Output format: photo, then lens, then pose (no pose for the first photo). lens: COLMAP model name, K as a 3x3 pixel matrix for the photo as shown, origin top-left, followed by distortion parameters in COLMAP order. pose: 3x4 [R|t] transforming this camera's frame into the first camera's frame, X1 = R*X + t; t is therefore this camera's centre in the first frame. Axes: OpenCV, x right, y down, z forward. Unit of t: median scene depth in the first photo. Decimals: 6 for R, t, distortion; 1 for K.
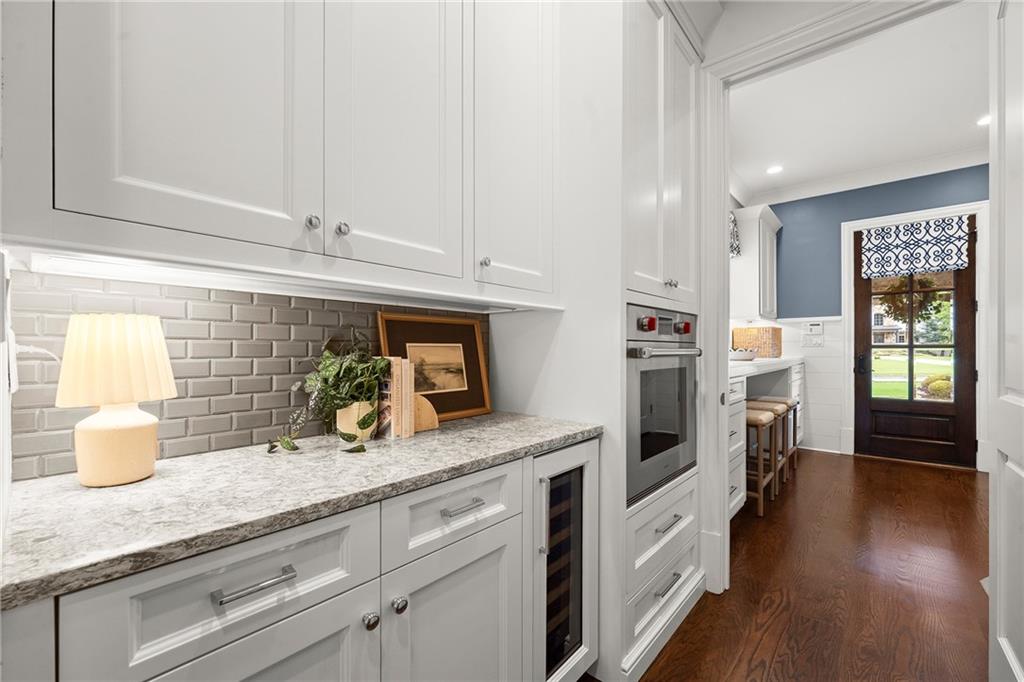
lens RADIAL K [[424.5, 0, 512.8], [0, 424.5, 348.2], [0, 0, 1]] dist [-0.000748, 0.000124]
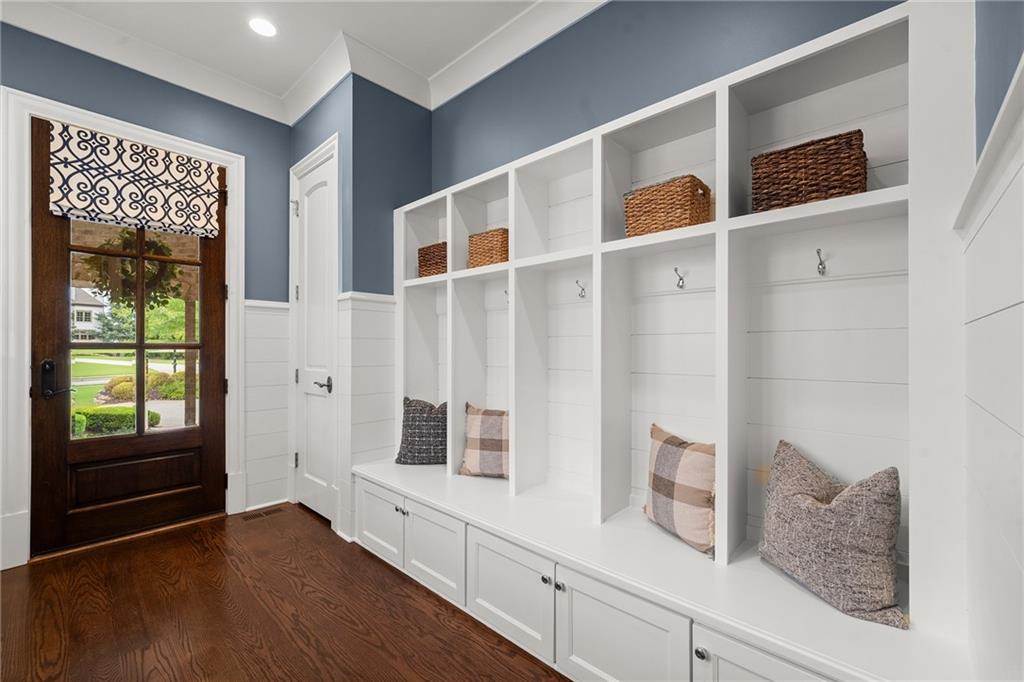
lens RADIAL K [[424.5, 0, 512.8], [0, 424.5, 348.2], [0, 0, 1]] dist [-0.000748, 0.000124]
pose [[0.026415, 0.002722, 0.999647, 0.343149], [-0.002238, 0.999994, -0.002664, -0.000827], [-0.999649, -0.002167, 0.026421, 0.449797]]
